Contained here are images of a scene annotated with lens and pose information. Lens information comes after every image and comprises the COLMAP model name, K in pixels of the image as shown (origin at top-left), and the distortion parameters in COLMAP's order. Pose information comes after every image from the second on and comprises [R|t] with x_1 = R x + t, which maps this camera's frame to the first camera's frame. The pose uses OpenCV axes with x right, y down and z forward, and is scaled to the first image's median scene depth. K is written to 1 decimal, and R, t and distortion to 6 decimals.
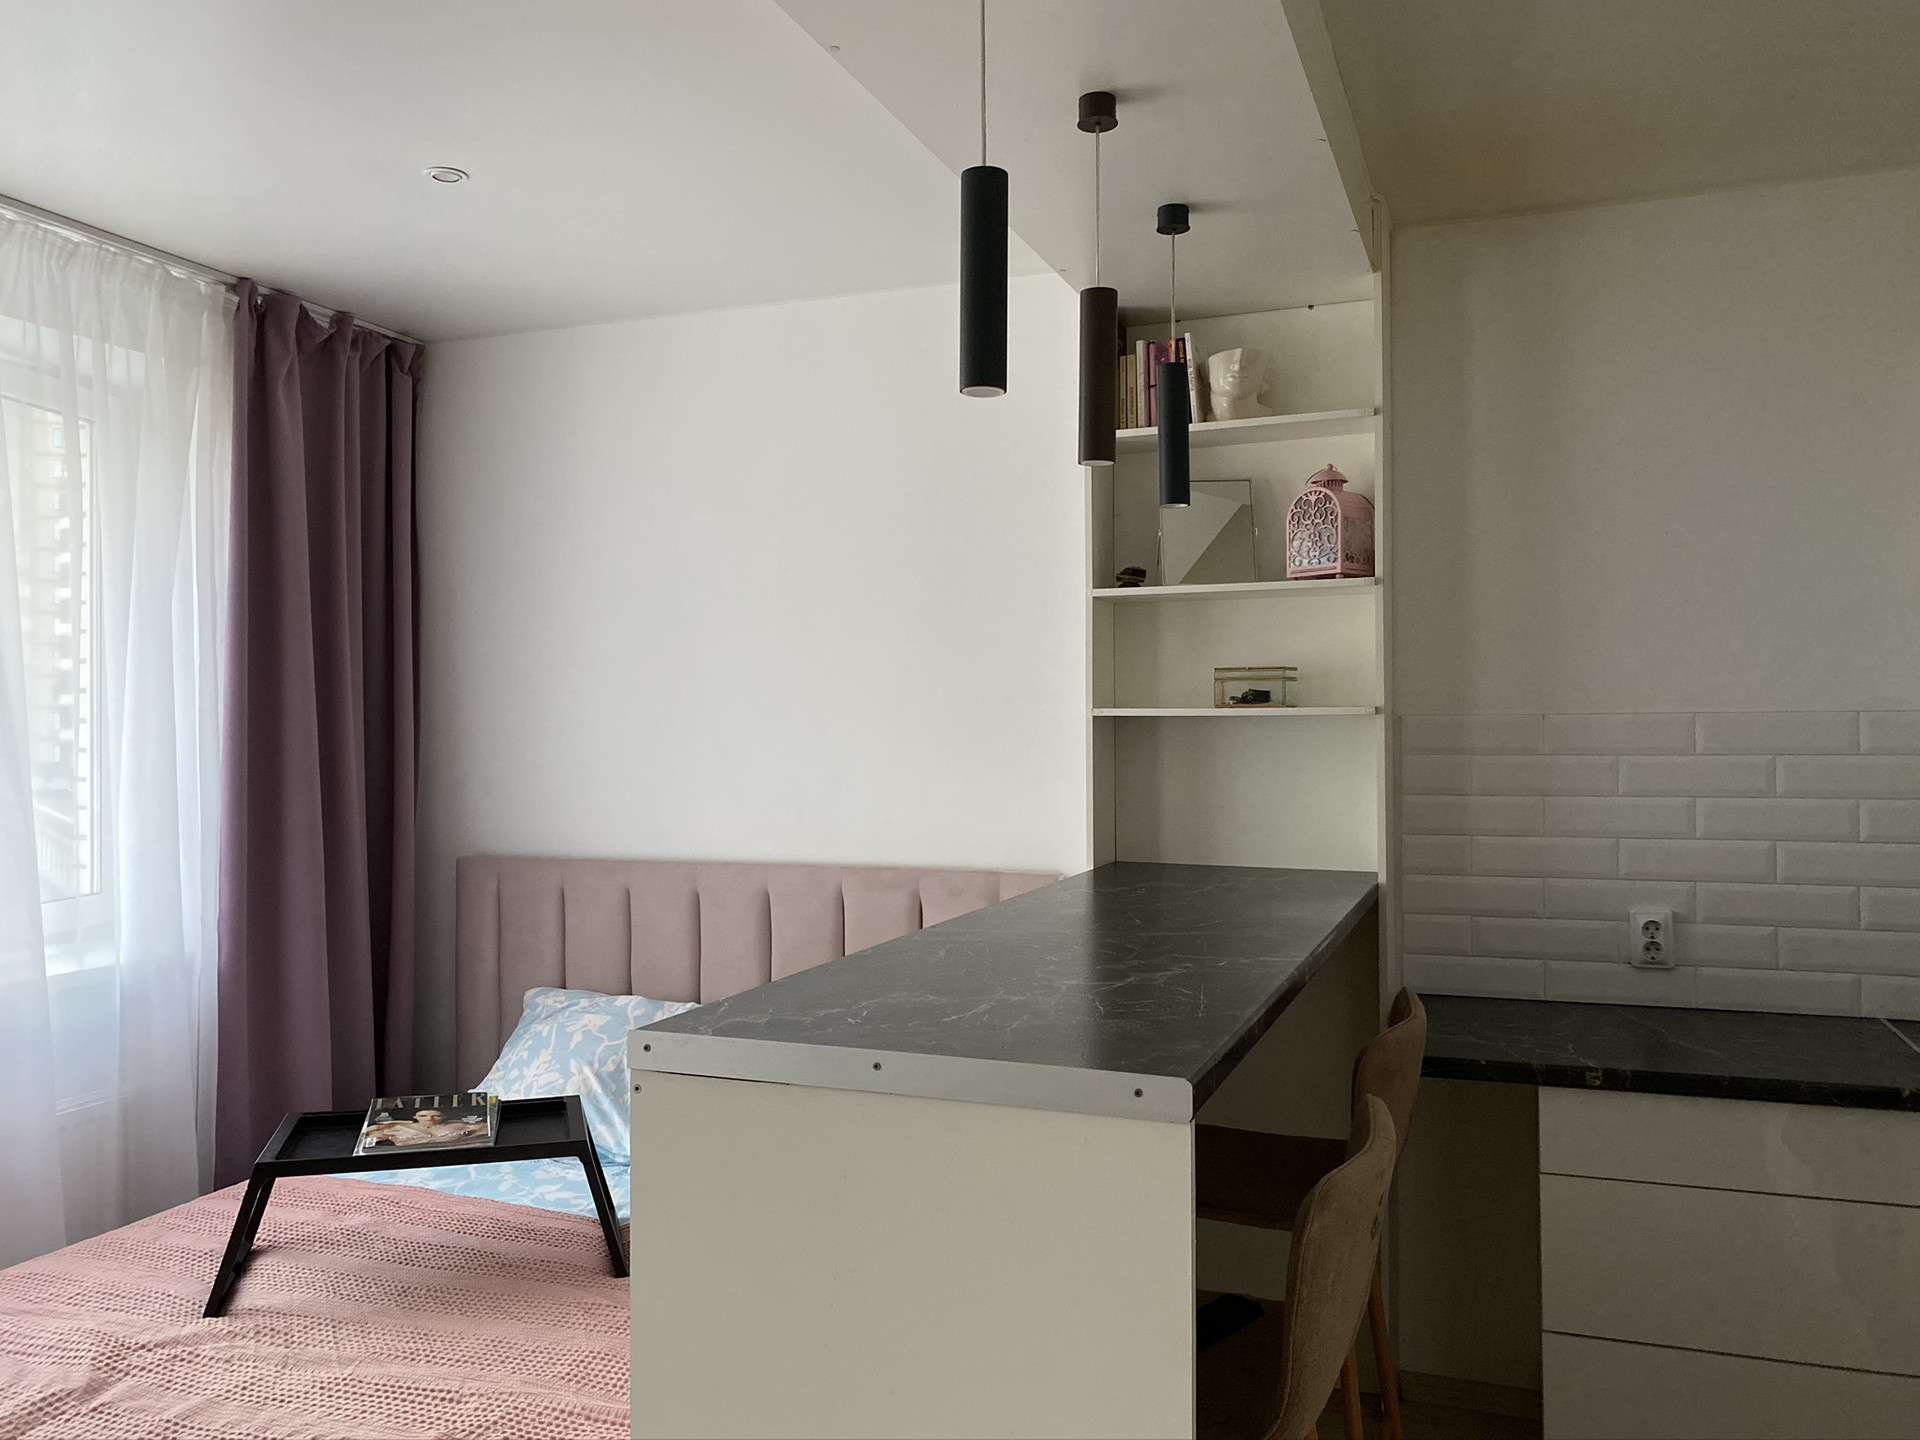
lens RADIAL K [[1451.7, 0, 951.7], [0, 1451.7, 712.1], [0, 0, 1]] dist [0.021327, -0.038176]
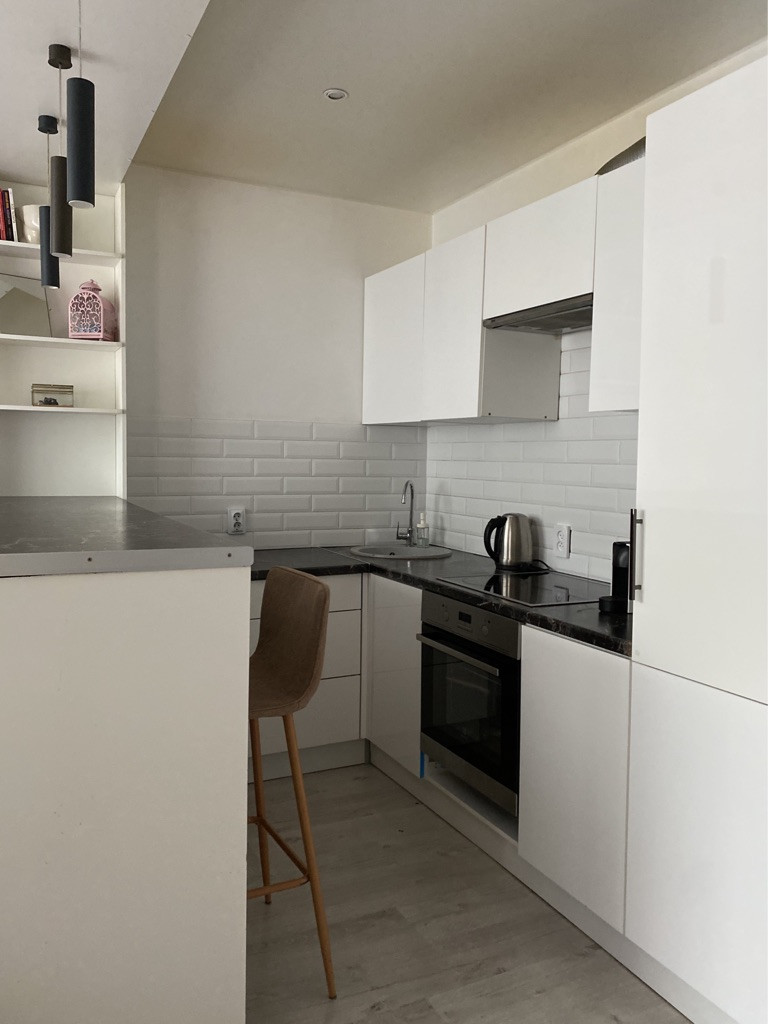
lens RADIAL K [[798.1, 0, 381.6], [0, 798.1, 497.5], [0, 0, 1]] dist [0.023113, -0.035577]
pose [[0.674173, -0.023671, 0.738195, -0.262650], [-0.023967, 0.998259, 0.053898, 0.046600], [-0.738185, -0.054029, 0.672431, 0.013840]]
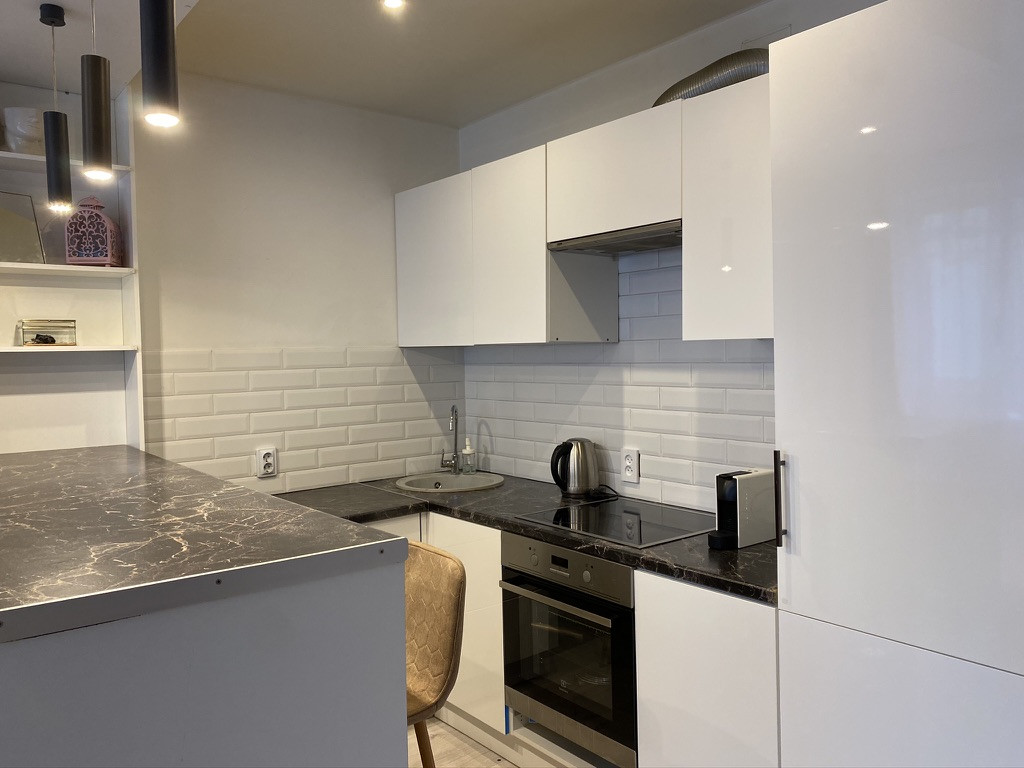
lens RADIAL K [[771.6, 0, 517.4], [0, 771.6, 364.5], [0, 0, 1]] dist [0.005443, -0.002197]
pose [[0.491694, -0.019169, 0.870557, -0.263195], [0.011762, 0.999813, 0.015371, 0.009366], [-0.870688, 0.002682, 0.491828, 0.172797]]
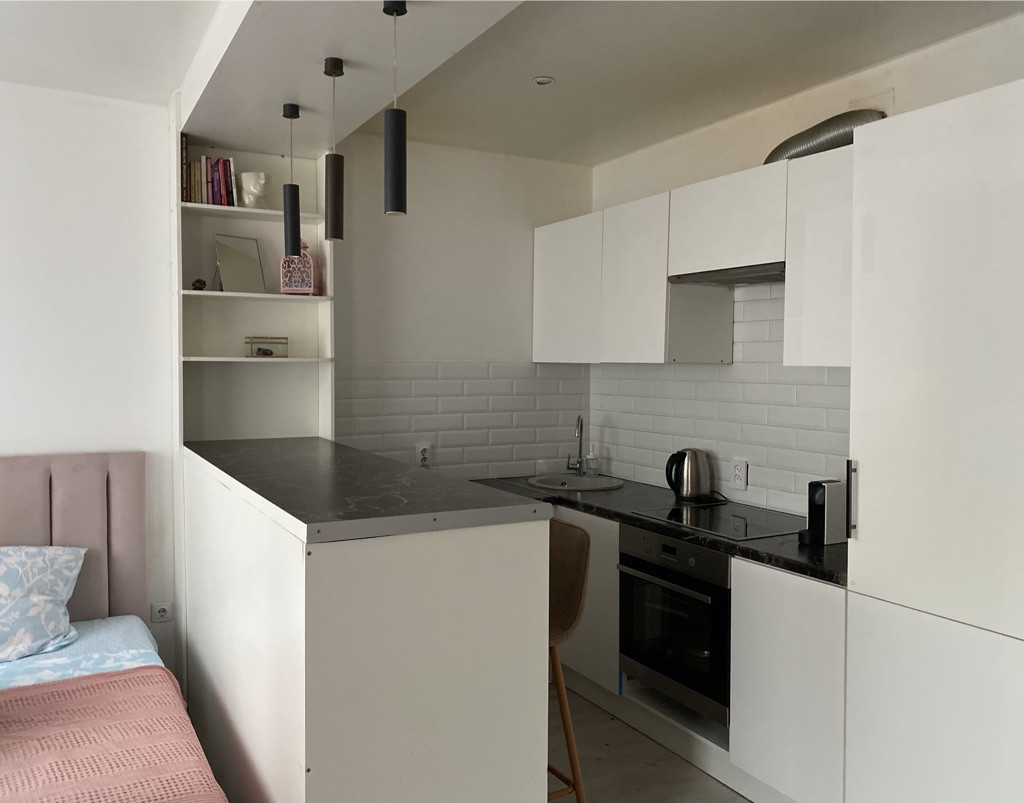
lens RADIAL K [[807.1, 0, 483.2], [0, 807.1, 386.9], [0, 0, 1]] dist [0.102905, -0.329576]
pose [[0.651430, -0.016025, 0.758539, -0.446846], [-0.012118, 0.999430, 0.031521, -0.001569], [-0.758612, -0.029726, 0.650865, 0.061255]]
